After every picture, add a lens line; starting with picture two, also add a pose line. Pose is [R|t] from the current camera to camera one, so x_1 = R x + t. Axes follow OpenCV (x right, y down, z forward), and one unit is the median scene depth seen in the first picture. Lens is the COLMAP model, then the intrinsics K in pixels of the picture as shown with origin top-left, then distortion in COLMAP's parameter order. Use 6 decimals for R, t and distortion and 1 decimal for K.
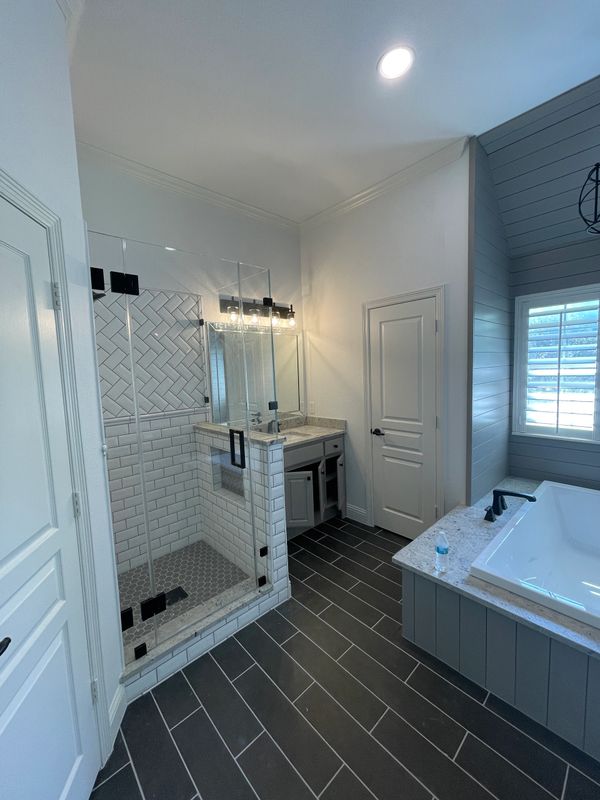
lens RADIAL K [[322.3, 0, 297.7], [0, 322.3, 397.6], [0, 0, 1]] dist [-0.000869, 0.000297]
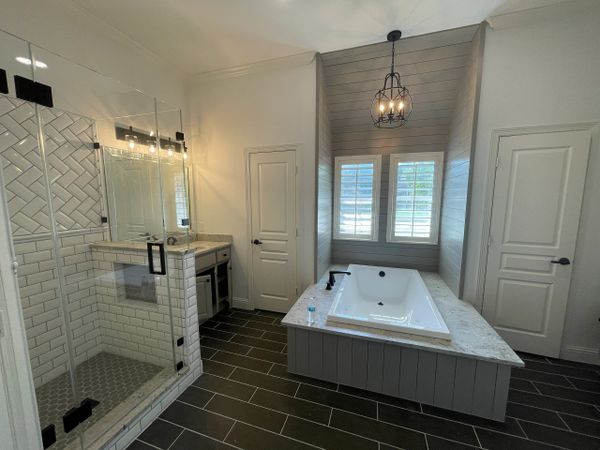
lens RADIAL K [[241.7, 0, 297.3], [0, 241.7, 227.5], [0, 0, 1]] dist [-0.000869, 0.000297]
pose [[0.871345, -0.023538, 0.490106, -0.126998], [0.013170, 0.999611, 0.024592, 0.022376], [-0.490494, -0.014973, 0.871316, -0.006600]]
